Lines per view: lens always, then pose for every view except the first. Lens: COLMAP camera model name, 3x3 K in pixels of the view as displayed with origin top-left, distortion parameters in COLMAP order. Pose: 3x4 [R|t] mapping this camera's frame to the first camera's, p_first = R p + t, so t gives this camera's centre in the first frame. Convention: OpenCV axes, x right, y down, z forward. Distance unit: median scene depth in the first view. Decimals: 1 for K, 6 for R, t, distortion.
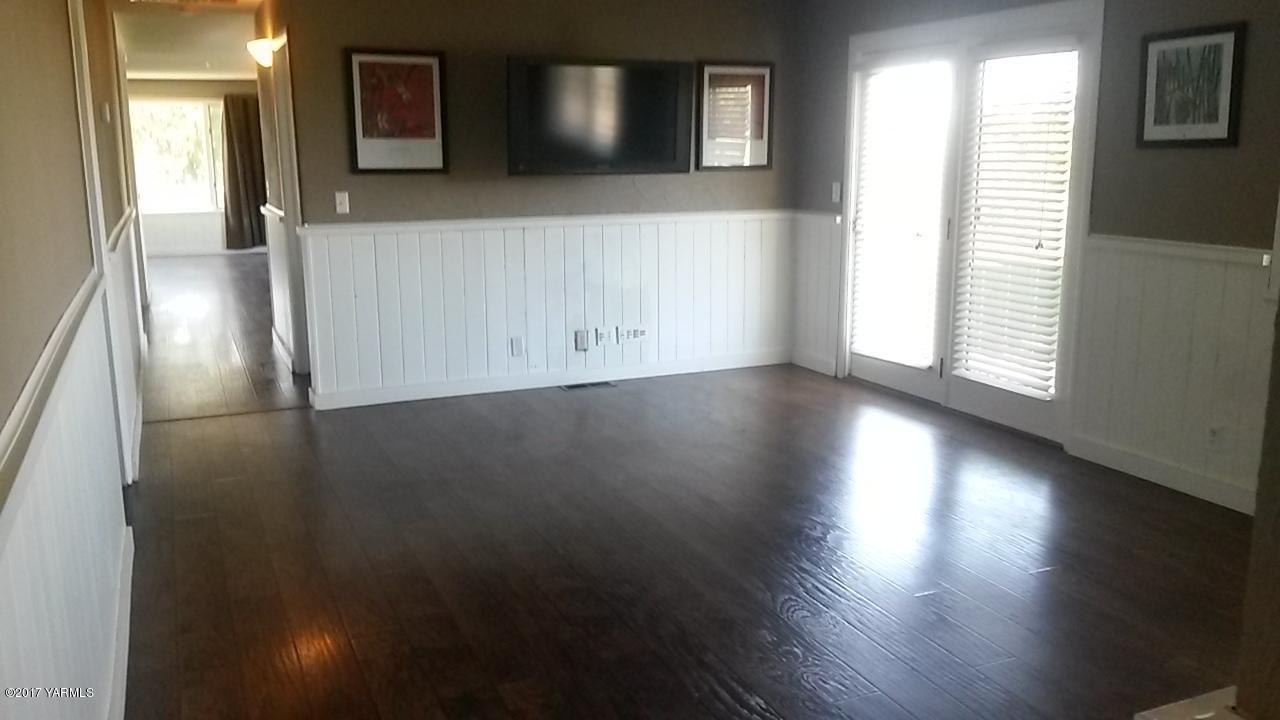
lens RADIAL K [[1050.9, 0, 633.9], [0, 1050.9, 358.6], [0, 0, 1]] dist [0.095375, -0.171562]
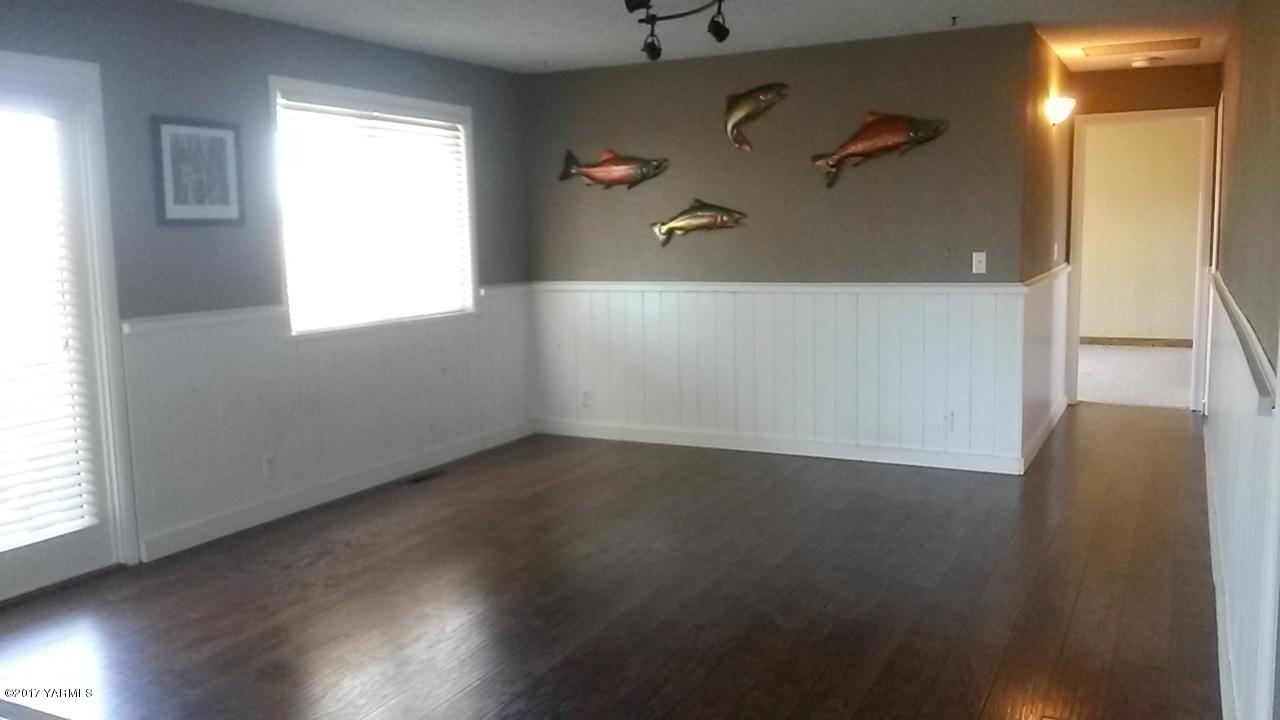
lens RADIAL K [[1050.9, 0, 633.9], [0, 1050.9, 358.6], [0, 0, 1]] dist [0.095375, -0.171562]
pose [[-0.635419, -0.084881, 0.767488, -0.607430], [0.168114, 0.954890, 0.244792, -0.258546], [-0.753644, 0.284571, -0.592486, 1.340231]]
